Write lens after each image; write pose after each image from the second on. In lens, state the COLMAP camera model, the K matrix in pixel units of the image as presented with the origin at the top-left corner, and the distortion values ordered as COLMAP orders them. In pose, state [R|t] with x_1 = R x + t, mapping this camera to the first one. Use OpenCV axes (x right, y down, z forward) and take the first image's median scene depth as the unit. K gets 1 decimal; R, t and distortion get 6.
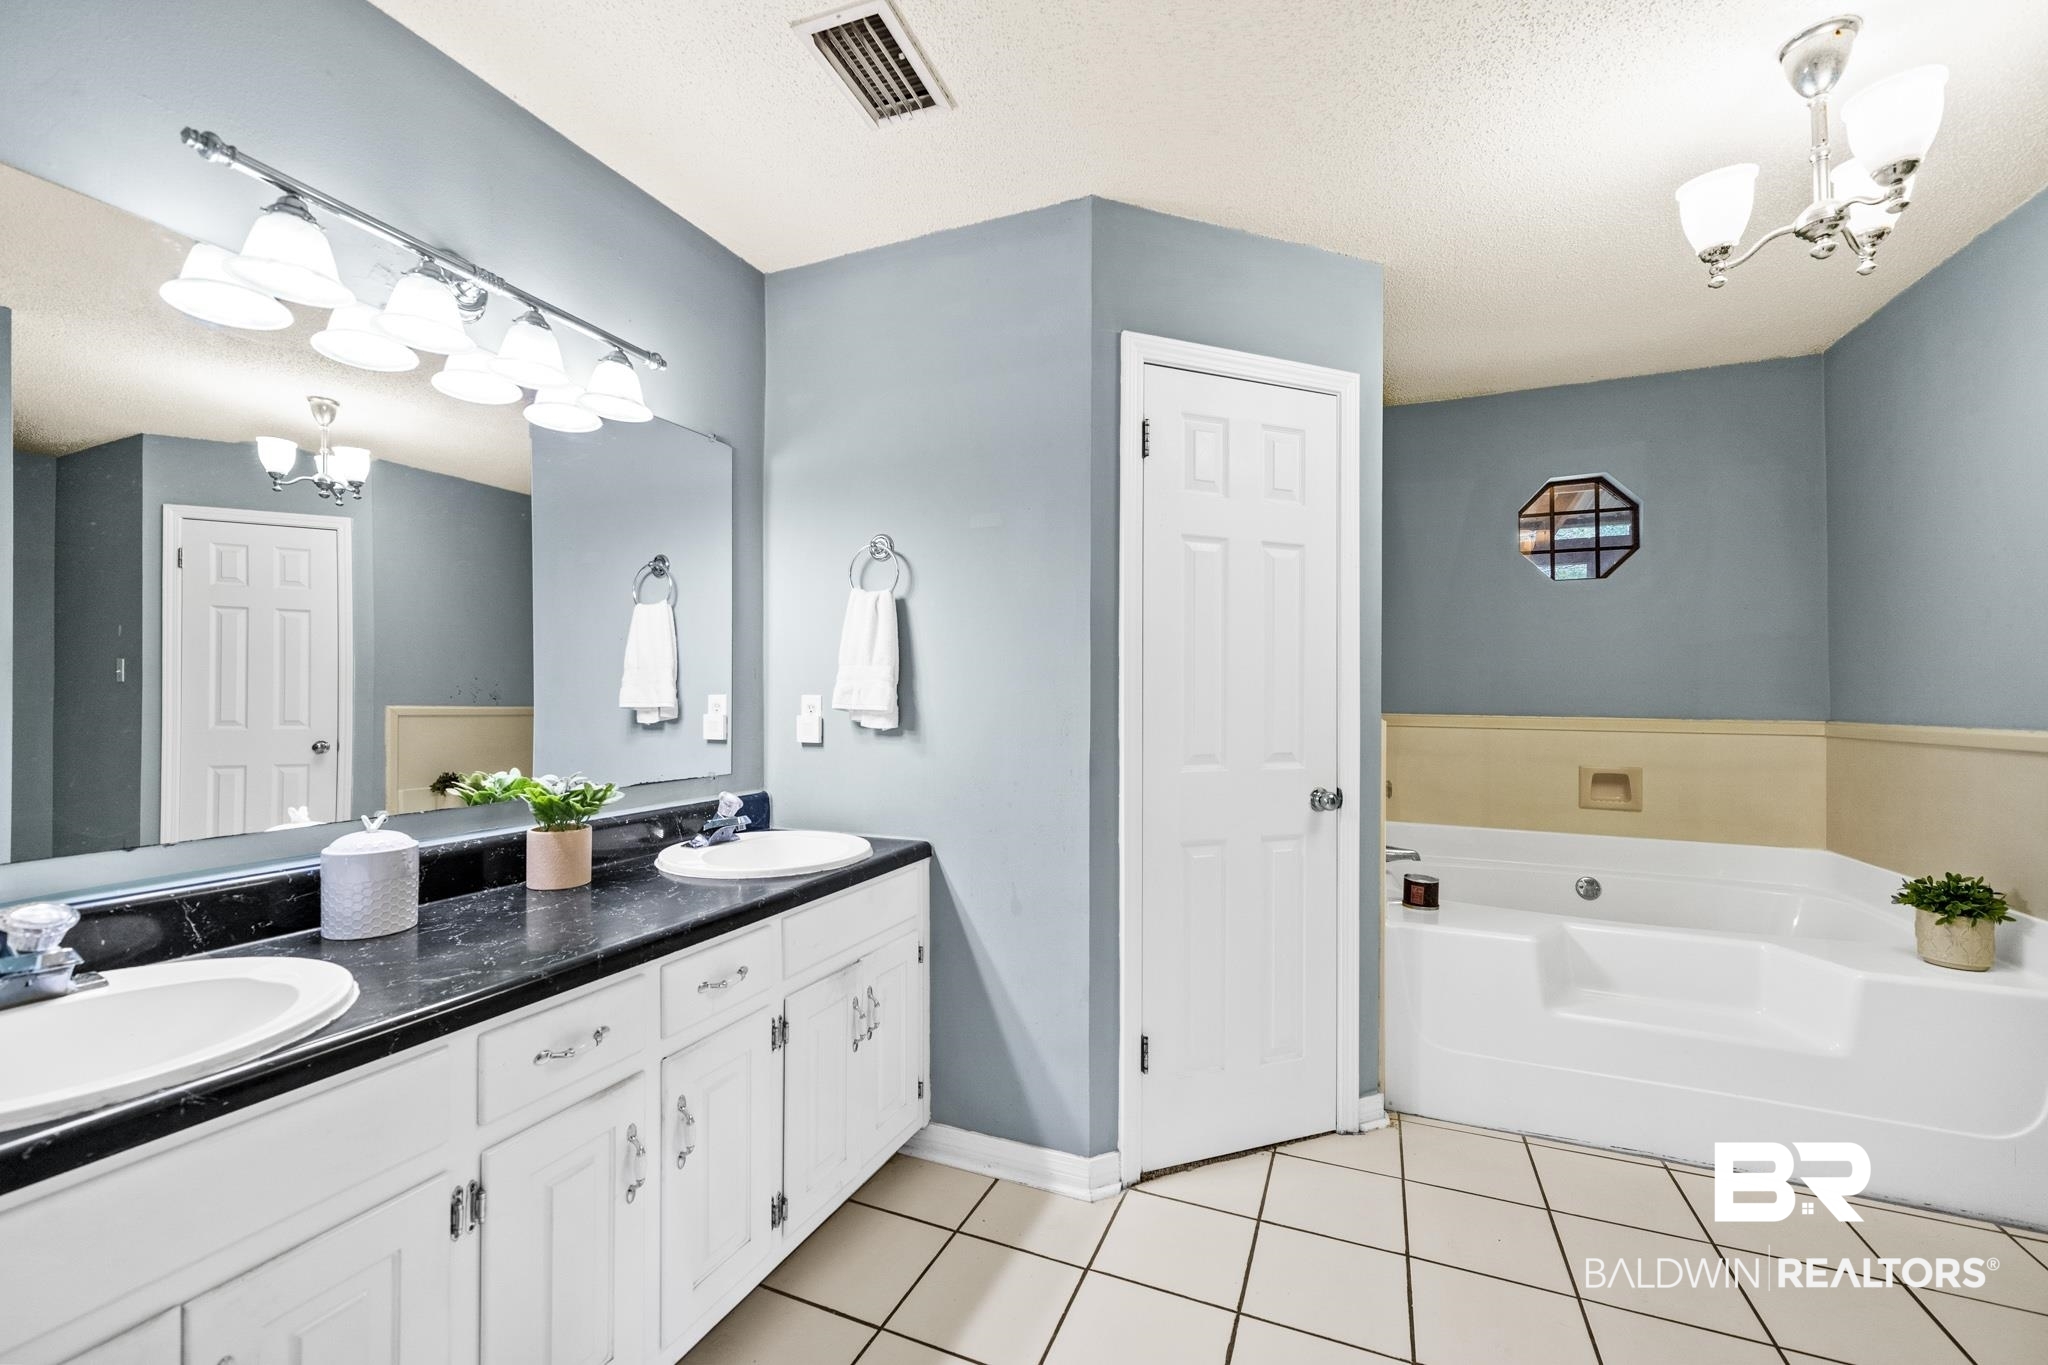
lens RADIAL K [[823.3, 0, 1016.3], [0, 823.3, 678.9], [0, 0, 1]] dist [-0.000400, -0.000130]
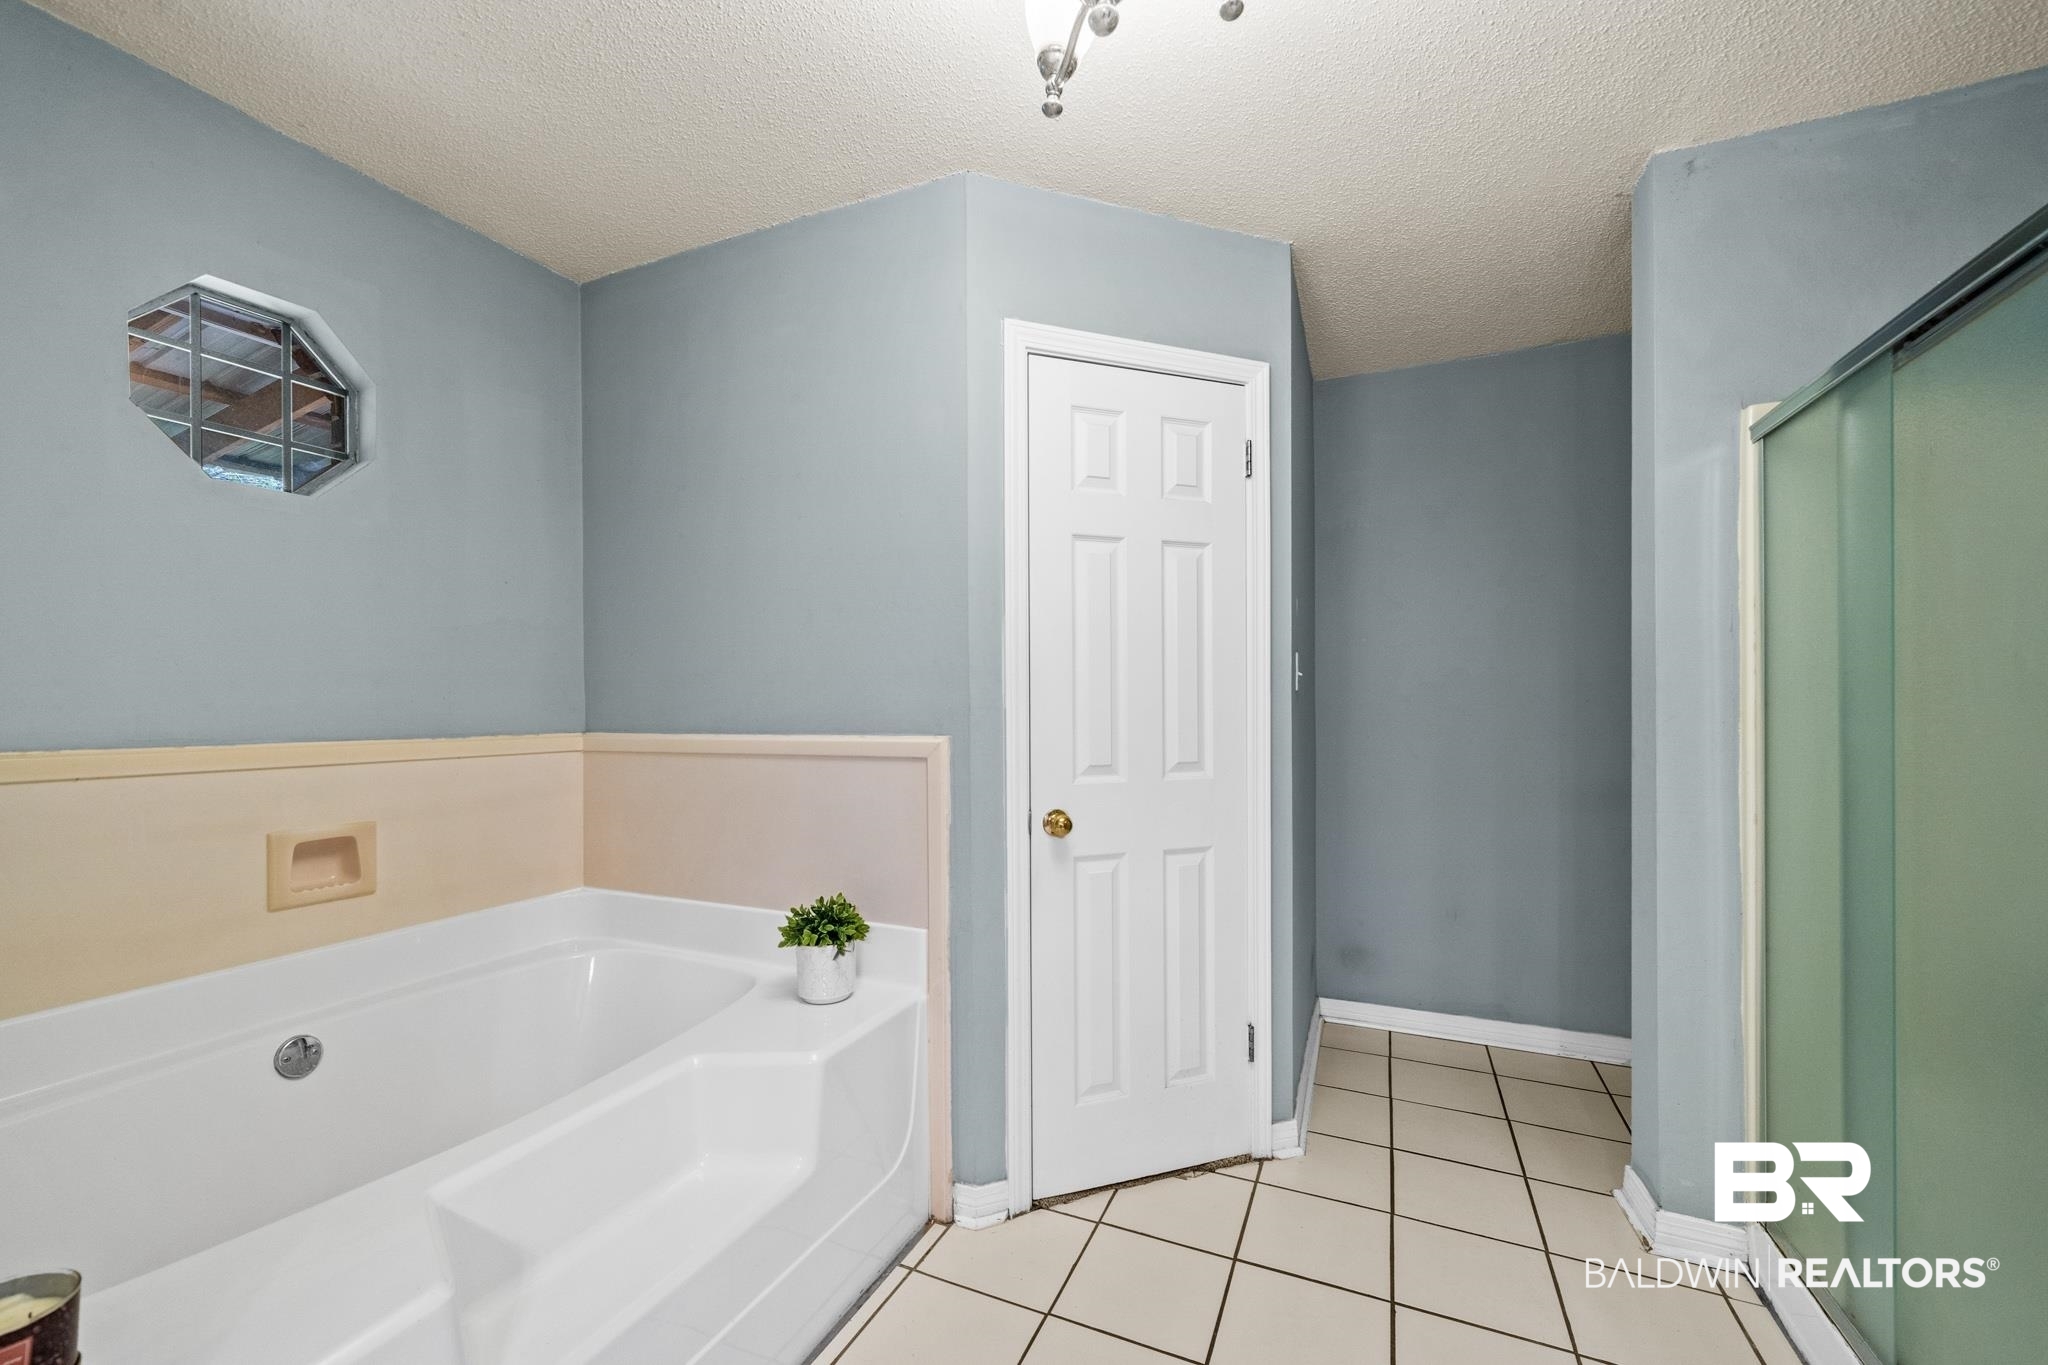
lens RADIAL K [[809.4, 0, 1021.1], [0, 809.4, 699.0], [0, 0, 1]] dist [-0.000558, -0.000145]
pose [[0.013197, -0.001499, 0.999912, 0.176982], [-0.012937, 0.999915, 0.001670, 0.010791], [-0.999829, -0.012958, 0.013176, 0.550529]]
